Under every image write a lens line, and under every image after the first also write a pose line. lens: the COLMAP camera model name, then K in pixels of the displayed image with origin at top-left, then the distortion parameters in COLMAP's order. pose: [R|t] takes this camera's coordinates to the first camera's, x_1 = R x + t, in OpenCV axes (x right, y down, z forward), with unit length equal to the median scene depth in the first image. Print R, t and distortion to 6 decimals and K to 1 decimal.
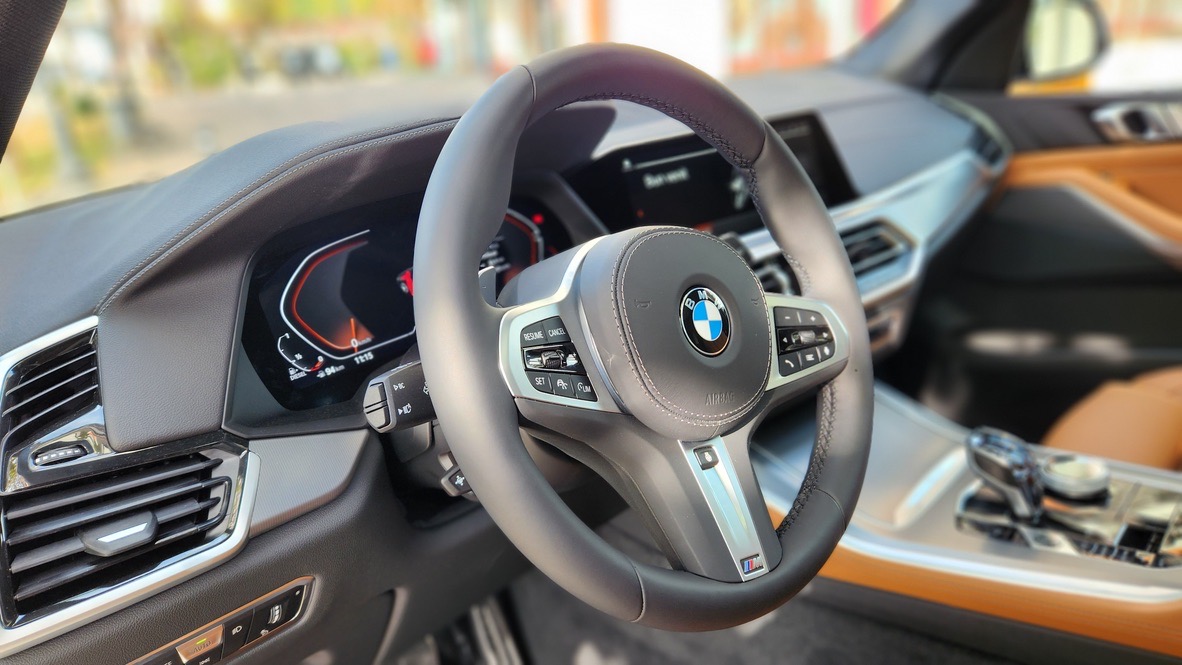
lens RADIAL K [[781.0, 0, 590.3], [0, 781.0, 301.6], [0, 0, 1]] dist [-0.001940, -0.002298]
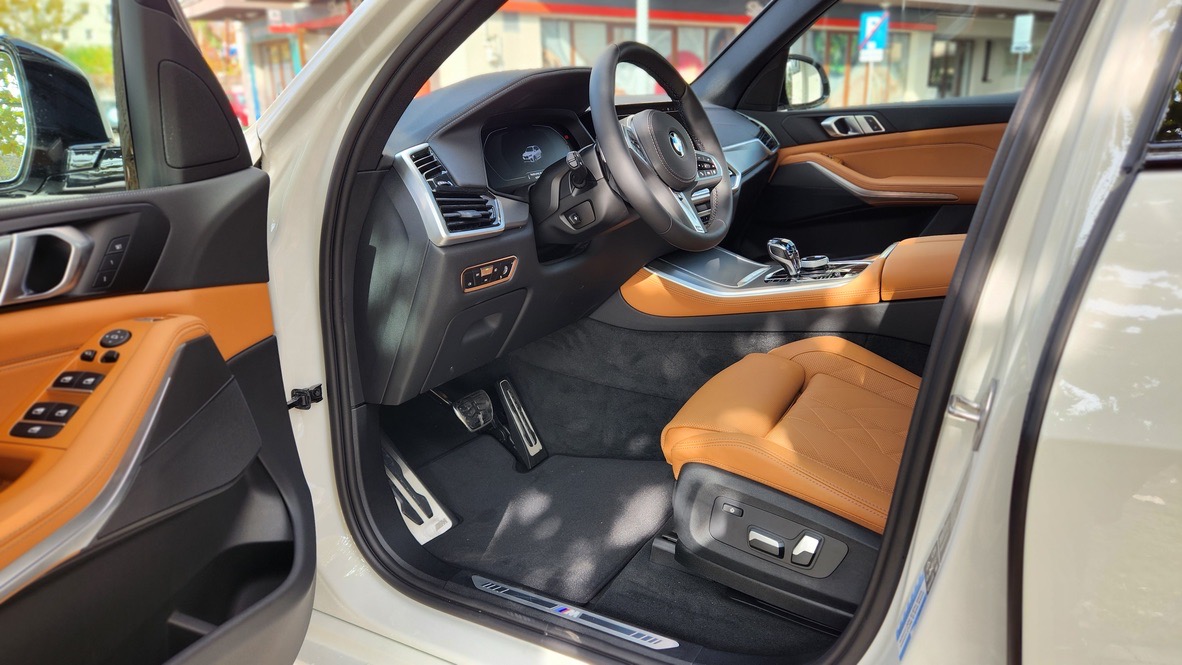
lens RADIAL K [[780.1, 0, 591.0], [0, 780.1, 332.5], [0, 0, 1]] dist [0.005675, -0.001691]
pose [[0.969559, -0.028190, 0.243229, -0.403322], [0.041201, 0.997970, -0.048572, 0.393869], [-0.241366, 0.057115, 0.968752, -0.740356]]
